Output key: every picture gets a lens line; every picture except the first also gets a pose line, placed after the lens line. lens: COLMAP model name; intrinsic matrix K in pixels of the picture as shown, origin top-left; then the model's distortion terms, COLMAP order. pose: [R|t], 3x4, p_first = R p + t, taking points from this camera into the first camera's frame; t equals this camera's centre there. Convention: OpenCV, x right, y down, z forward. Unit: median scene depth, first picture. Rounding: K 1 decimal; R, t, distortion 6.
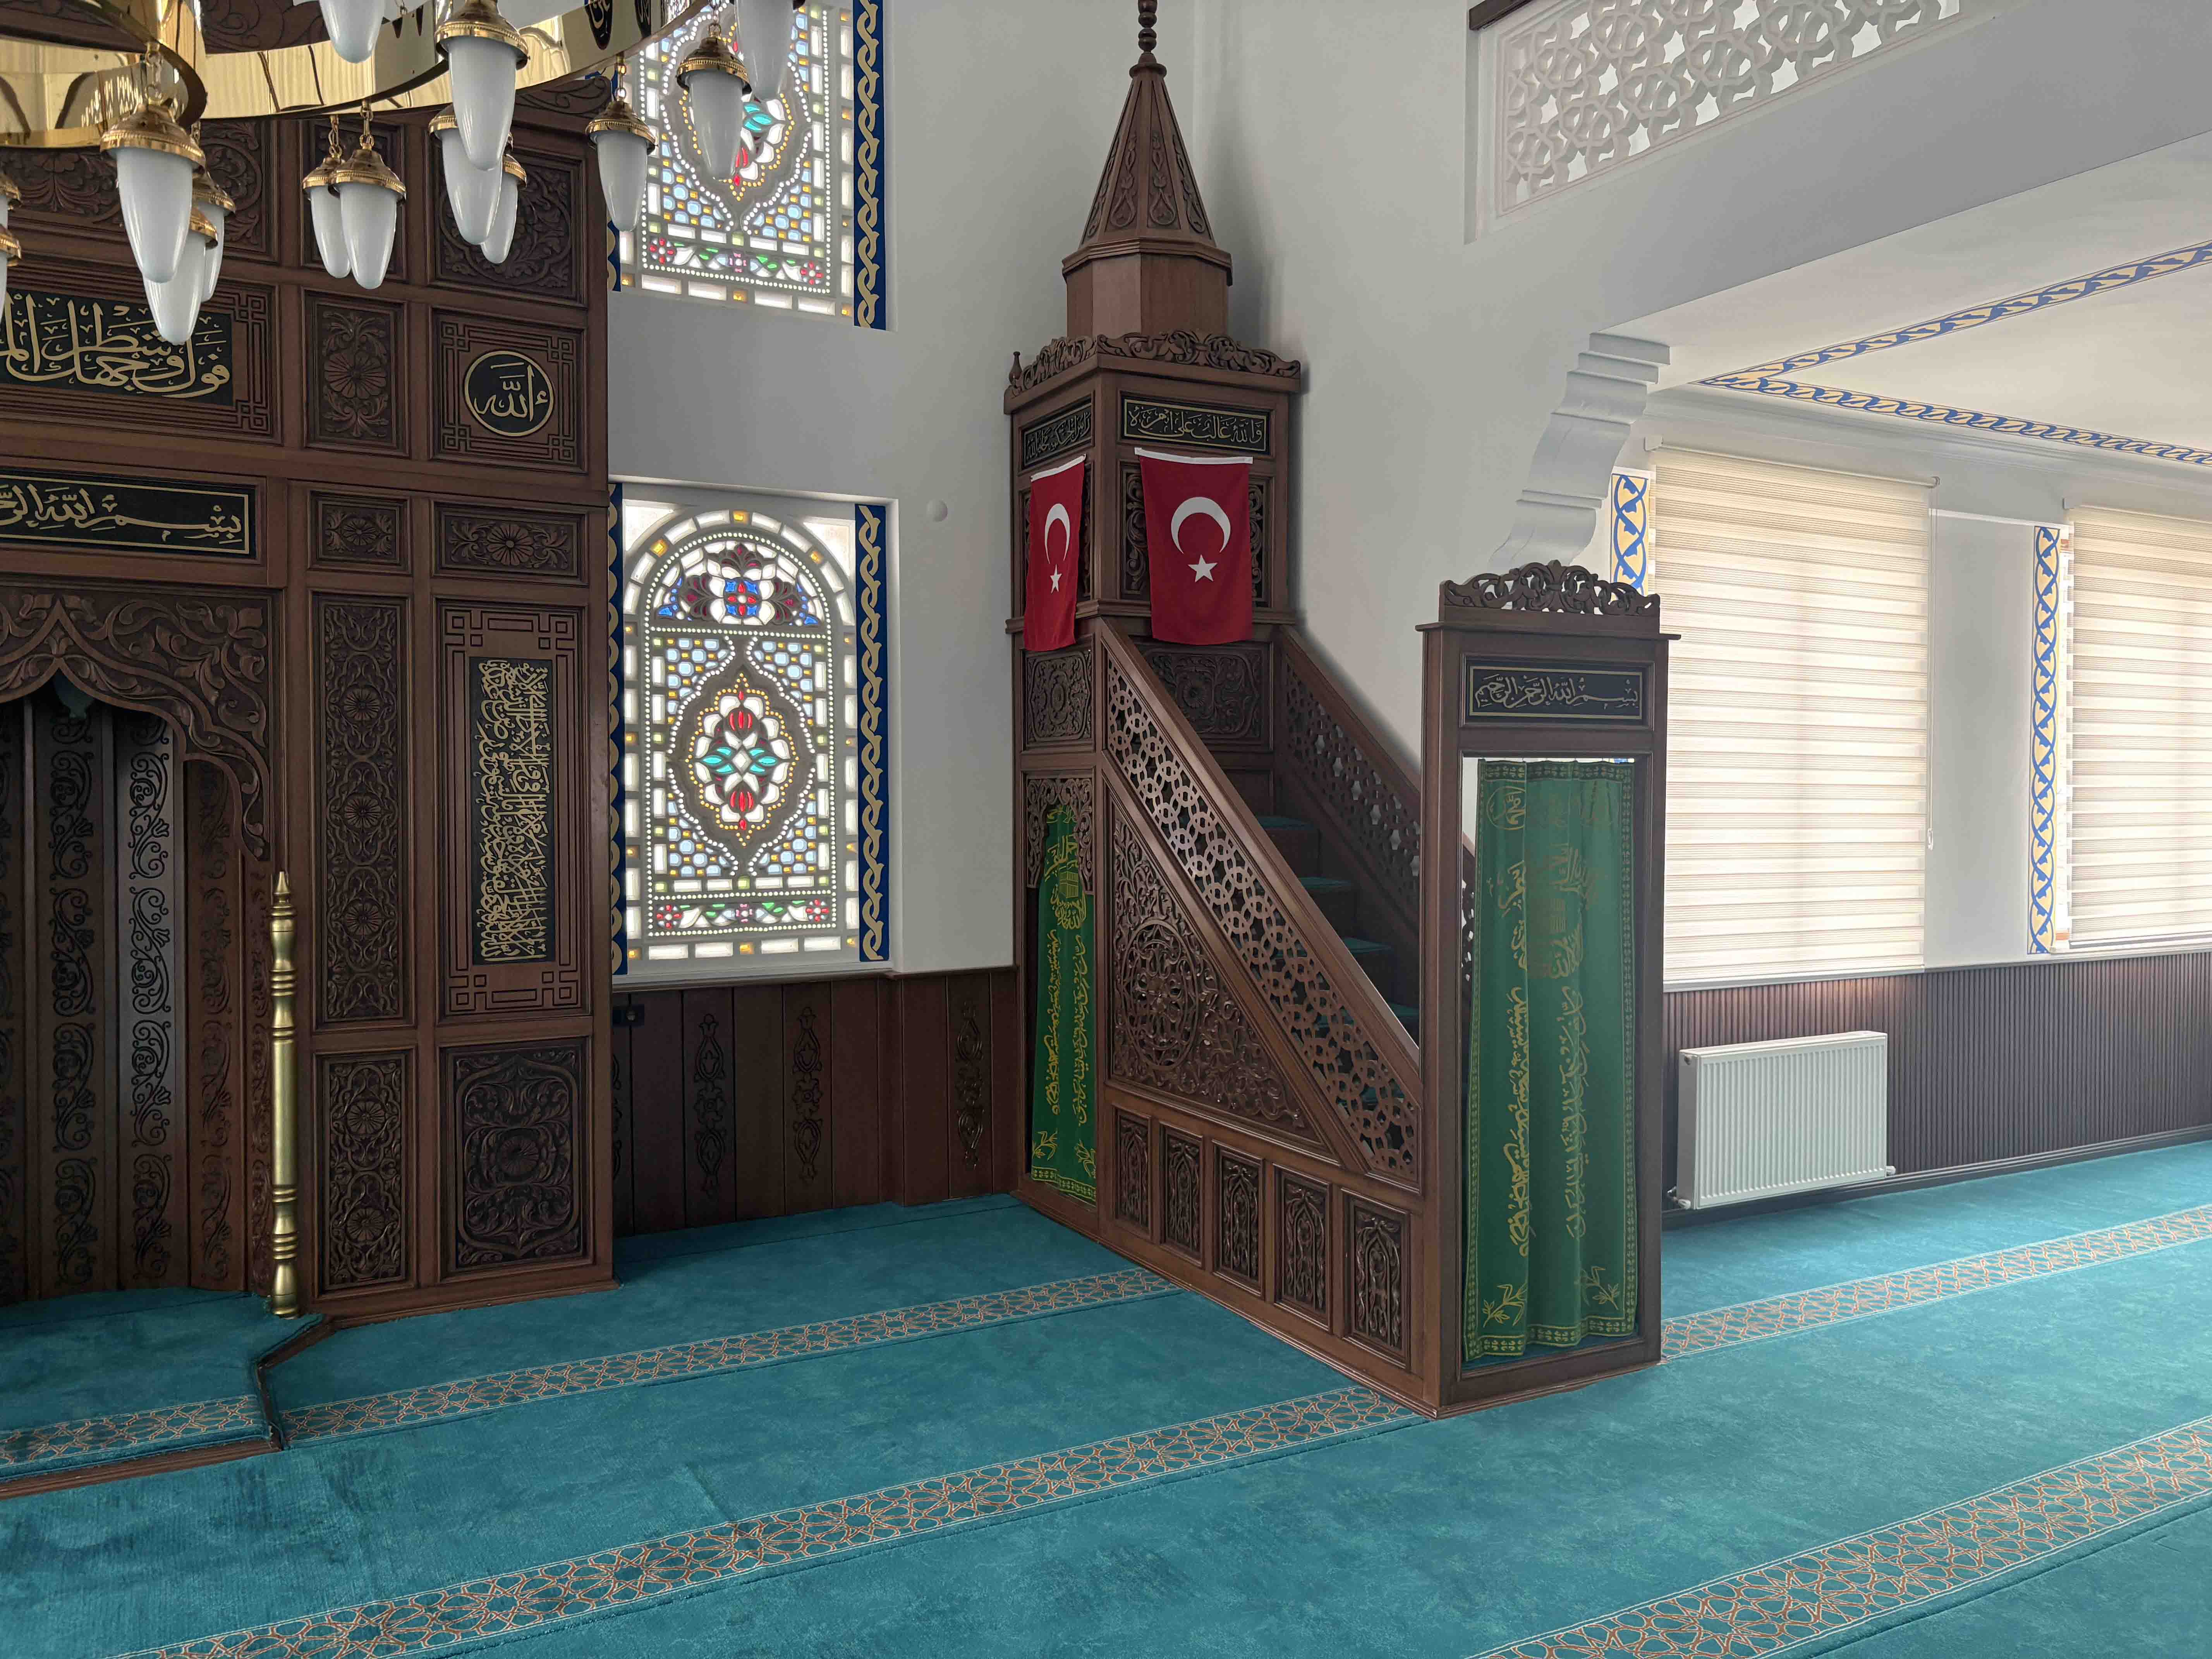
lens RADIAL K [[1665.3, 0, 1111.5], [0, 1665.3, 834.8], [0, 0, 1]] dist [0.042314, -0.054122]
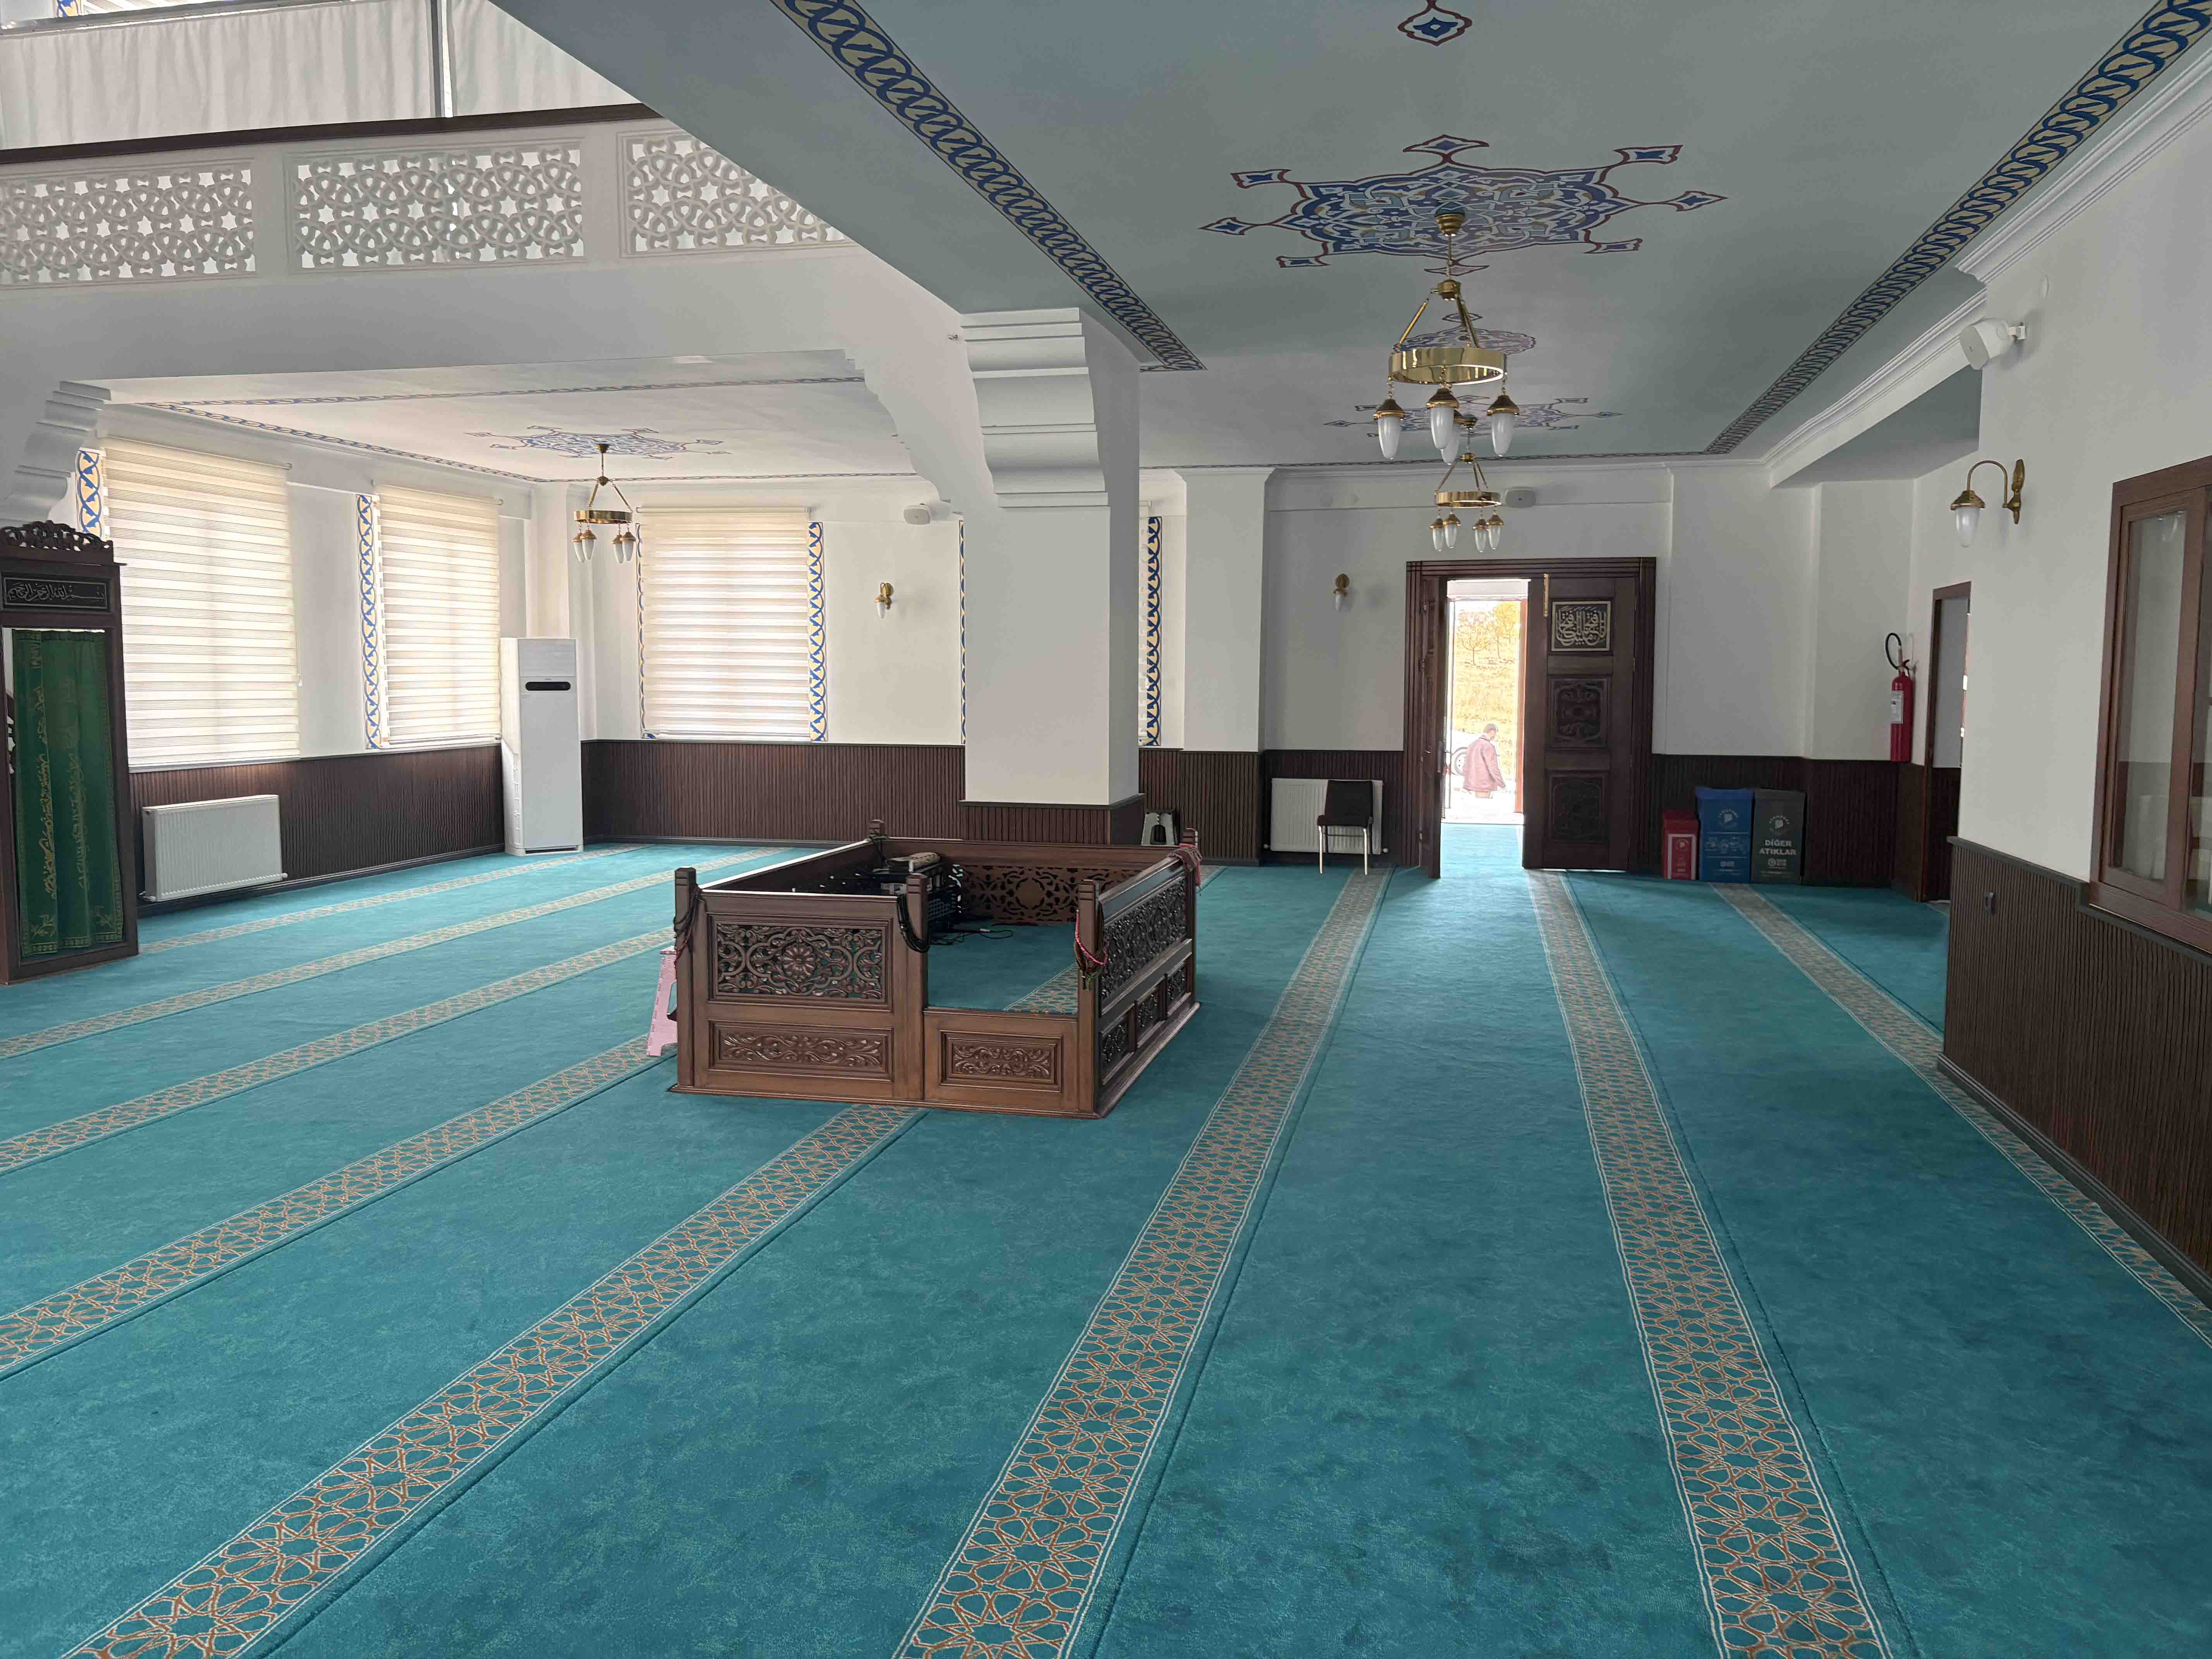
lens RADIAL K [[1665.3, 0, 1119.6], [0, 1665.3, 806.8], [0, 0, 1]] dist [0.042314, -0.054122]
pose [[0.657754, -0.064274, 0.750485, -0.277230], [0.020430, 0.997508, 0.067524, 0.037016], [-0.752956, -0.029082, 0.657428, -0.837884]]
